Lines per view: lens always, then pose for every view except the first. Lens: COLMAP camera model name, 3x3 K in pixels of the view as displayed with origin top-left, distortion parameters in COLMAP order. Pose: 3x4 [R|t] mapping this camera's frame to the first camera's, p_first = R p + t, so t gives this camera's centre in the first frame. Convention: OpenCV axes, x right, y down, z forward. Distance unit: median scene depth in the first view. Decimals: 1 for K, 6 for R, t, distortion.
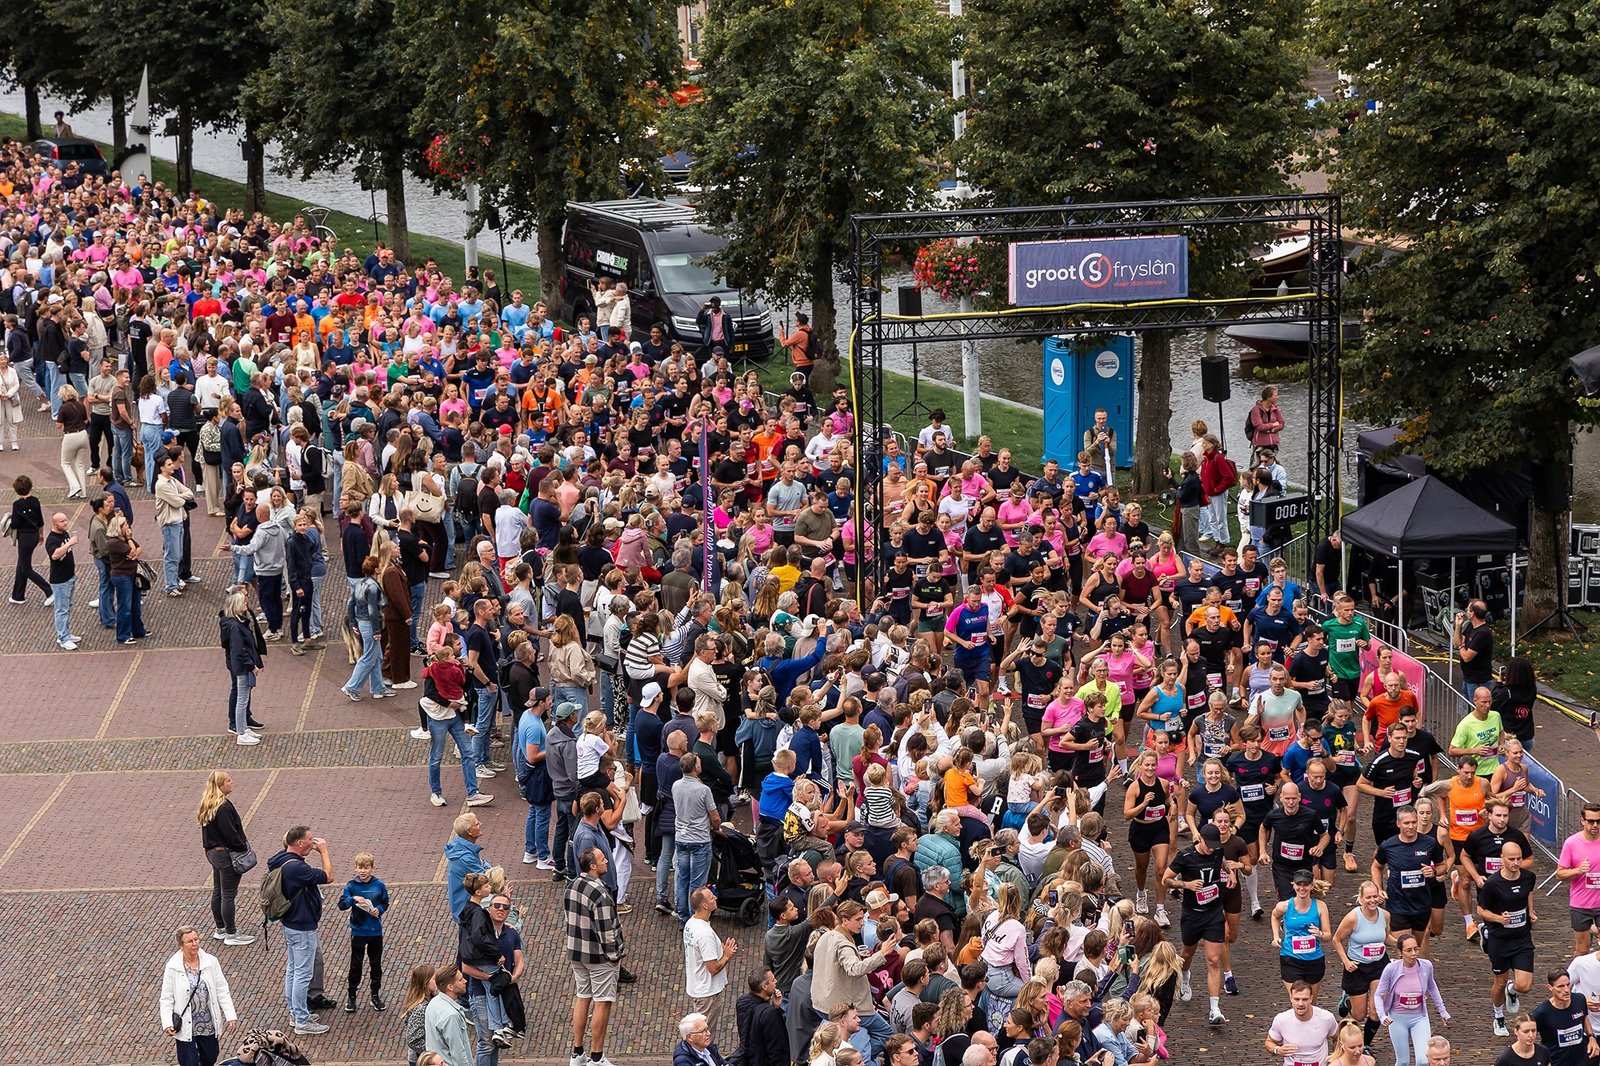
lens RADIAL K [[2272.1, 0, 790.3], [0, 2272.1, 536.7], [0, 0, 1]] dist [0.036916, 0.000000]
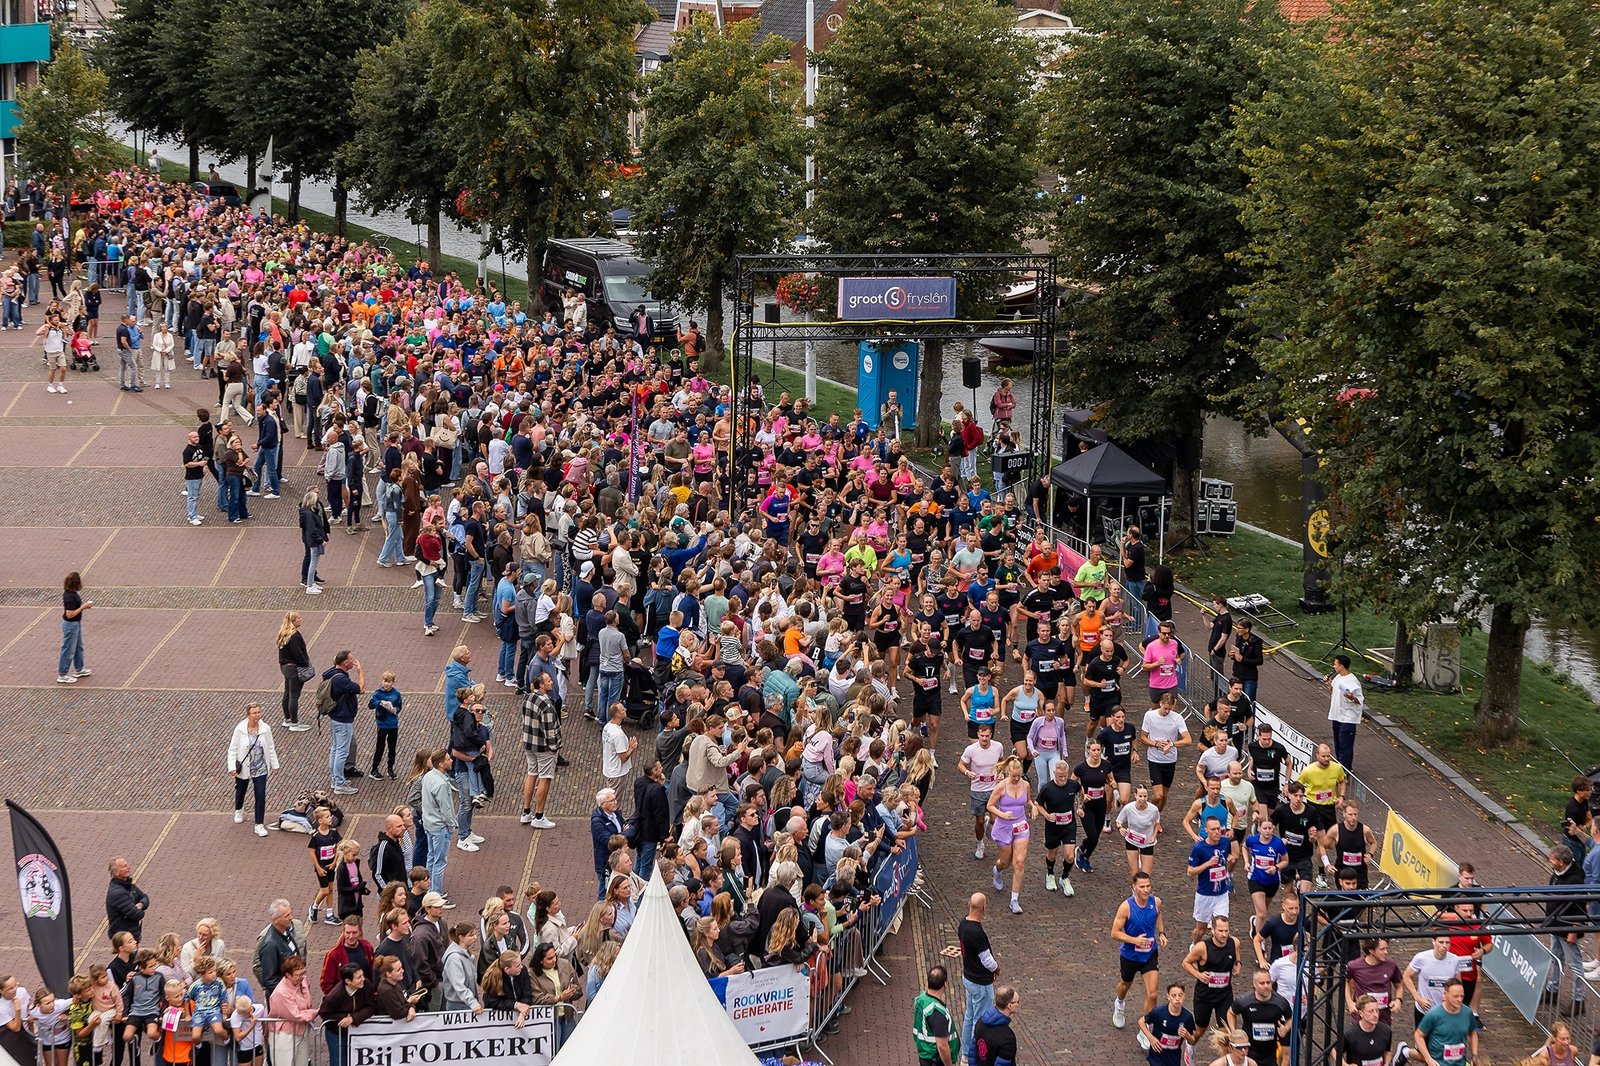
lens RADIAL K [[2272.1, 0, 796.7], [0, 2272.1, 538.3], [0, 0, 1]] dist [0.036916, 0.000000]
pose [[0.995220, 0.034536, 0.091344, -0.062319], [-0.036855, 0.999037, 0.023826, 0.008534], [-0.090433, -0.027079, 0.995534, -0.492667]]
